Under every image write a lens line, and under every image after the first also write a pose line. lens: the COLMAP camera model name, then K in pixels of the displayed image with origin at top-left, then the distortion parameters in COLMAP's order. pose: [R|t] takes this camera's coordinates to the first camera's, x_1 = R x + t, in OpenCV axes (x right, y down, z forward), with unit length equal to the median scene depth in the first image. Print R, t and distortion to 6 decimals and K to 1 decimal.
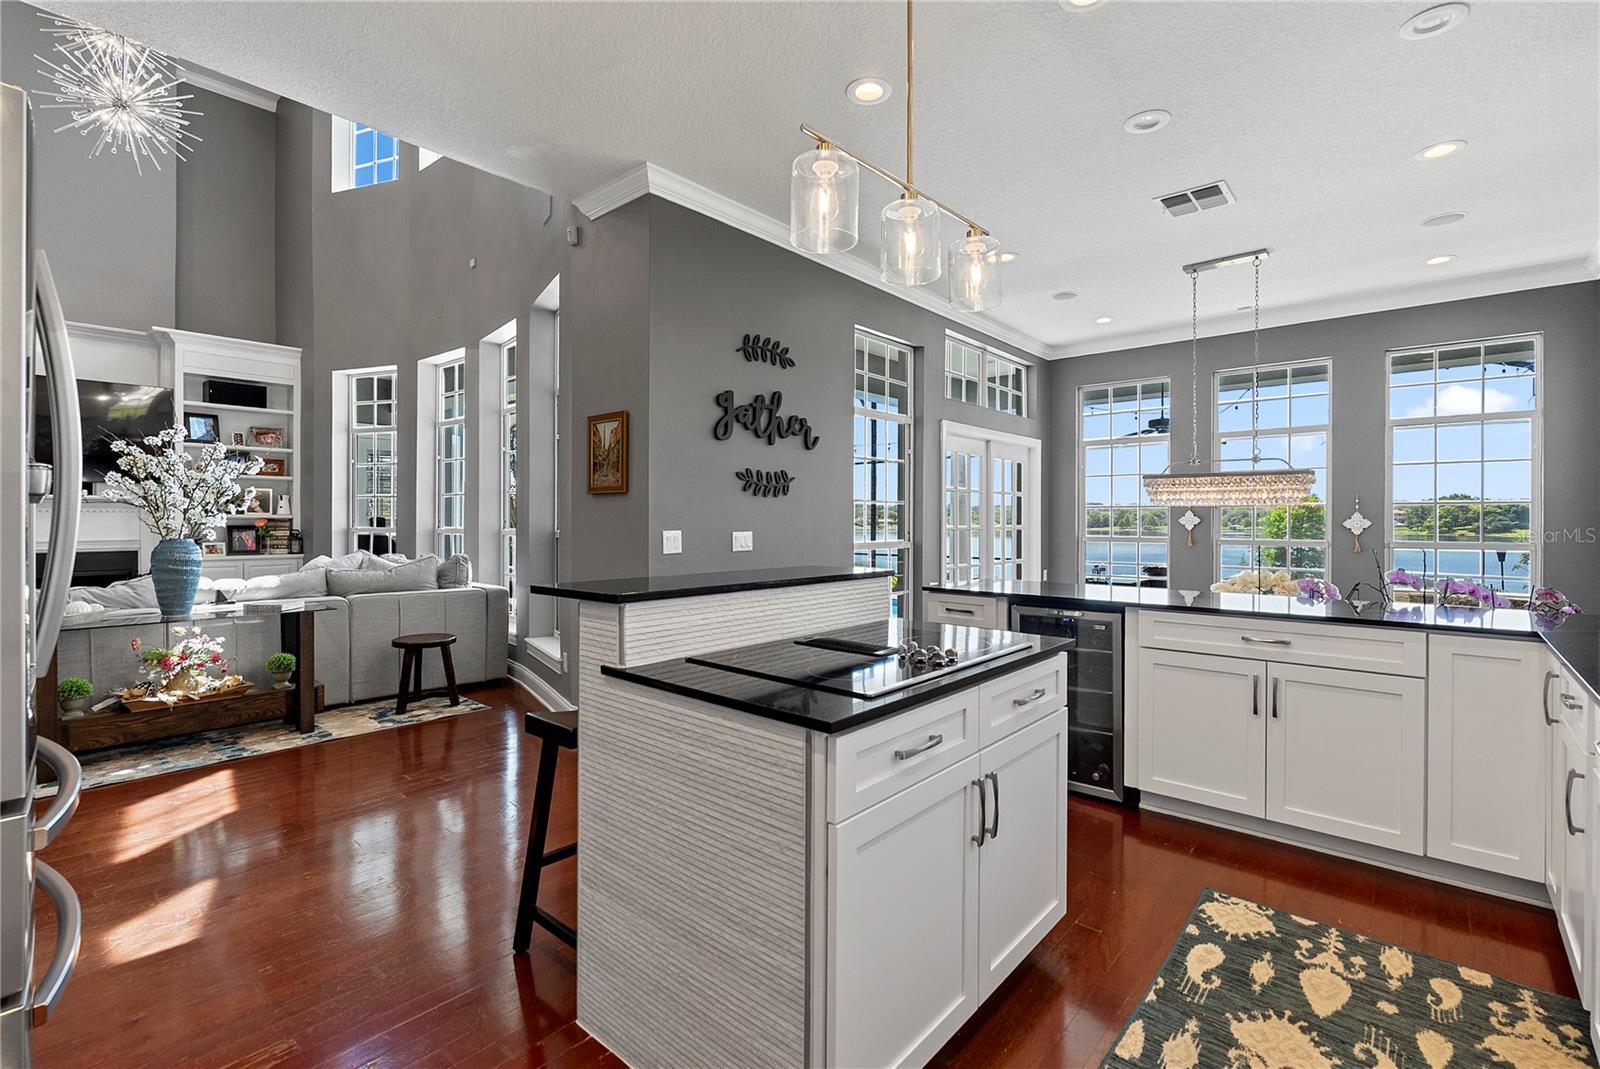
lens RADIAL K [[711.1, 0, 792.8], [0, 711.1, 522.0], [0, 0, 1]] dist [-0.003768, -0.000470]
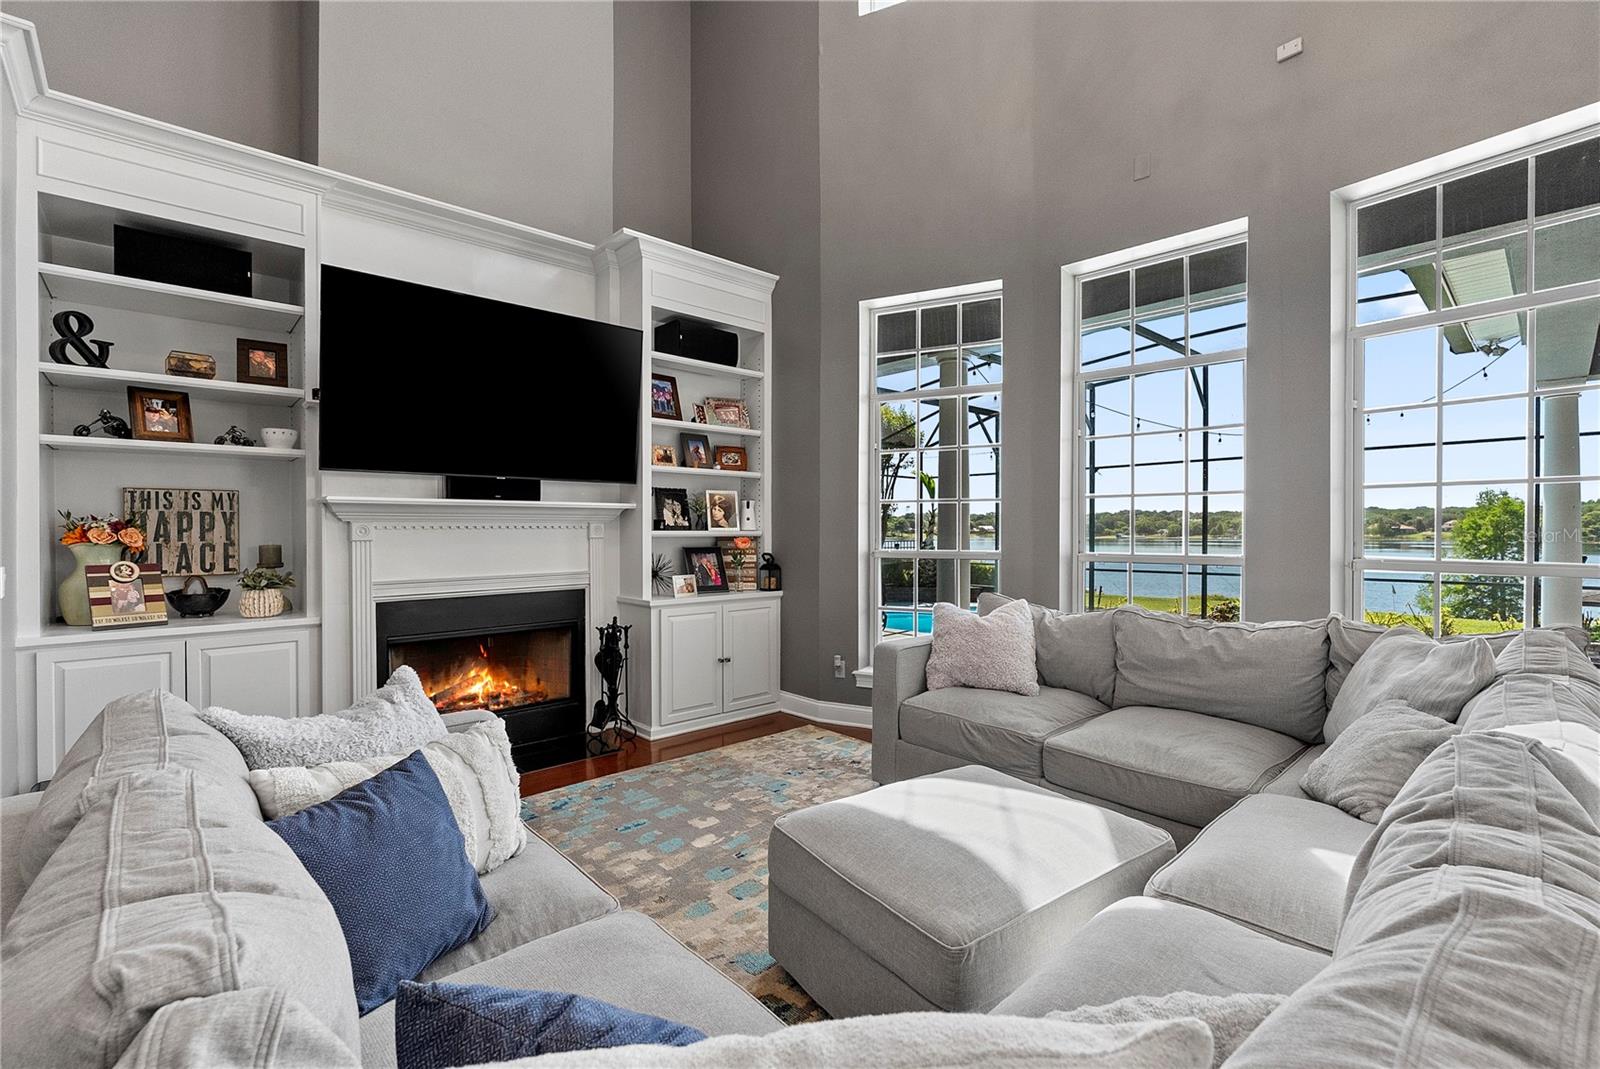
lens RADIAL K [[711.1, 0, 805.7], [0, 711.1, 528.7], [0, 0, 1]] dist [-0.003768, -0.000470]
pose [[0.994432, -0.005518, -0.105237, -0.660587], [0.005208, 0.999981, -0.003224, -0.010268], [0.105253, 0.002658, 0.994442, 0.391907]]
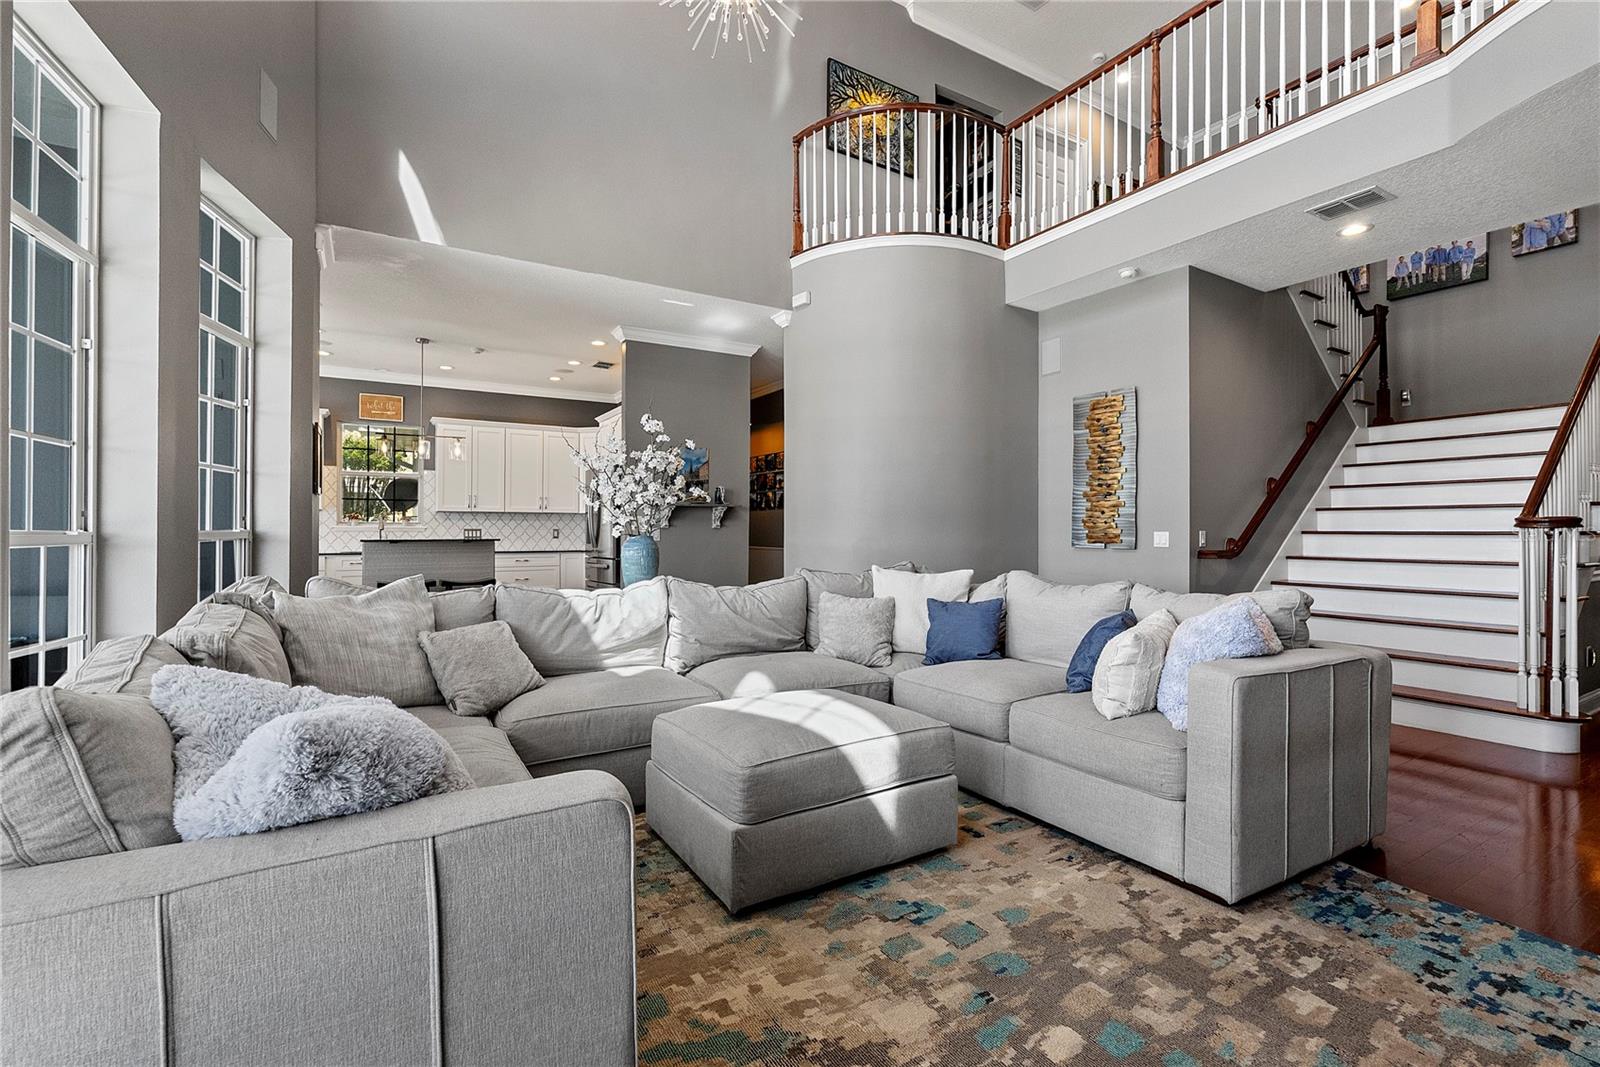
lens RADIAL K [[711.1, 0, 799.4], [0, 711.1, 529.9], [0, 0, 1]] dist [-0.003768, -0.000470]
pose [[-0.951446, -0.005004, 0.307775, -0.749326], [-0.003620, 0.999981, 0.005068, 0.005382], [-0.307794, 0.003707, -0.951446, 1.011374]]
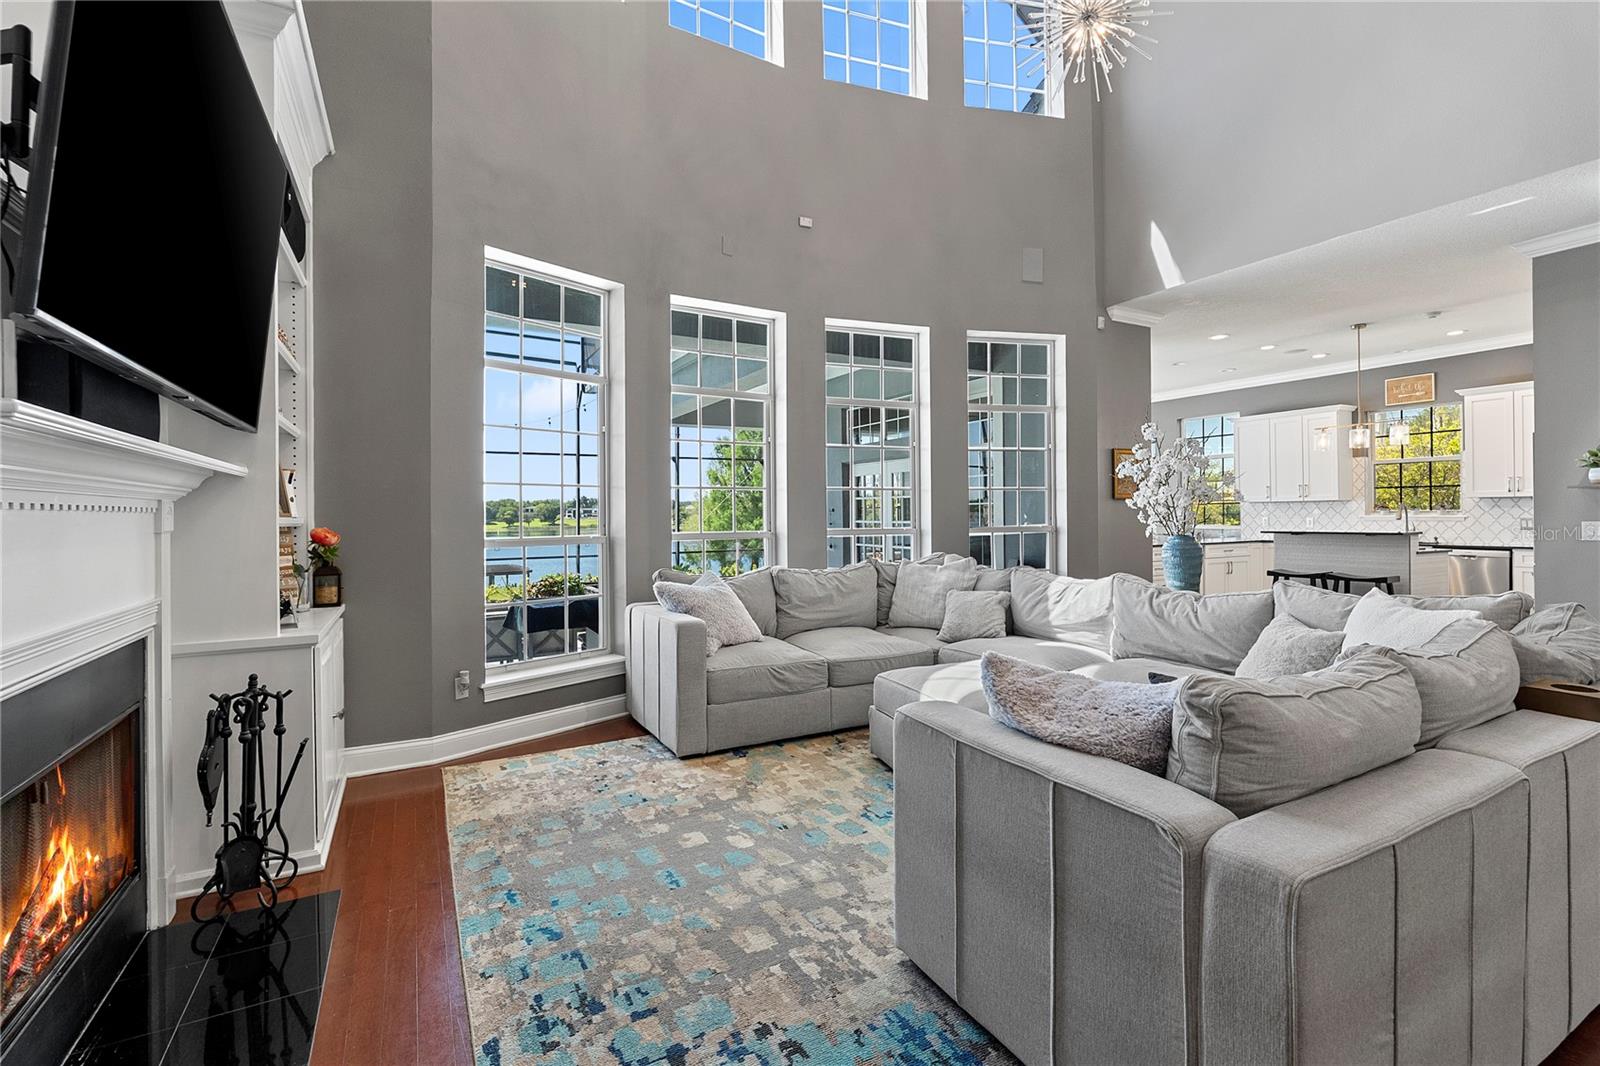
lens RADIAL K [[711.1, 0, 797.6], [0, 711.1, 515.9], [0, 0, 1]] dist [-0.003768, -0.000470]
pose [[0.348487, -0.006909, 0.937288, -1.097227], [0.015771, 0.999874, 0.001507, -0.008182], [-0.937181, 0.014257, 0.348552, 0.620974]]
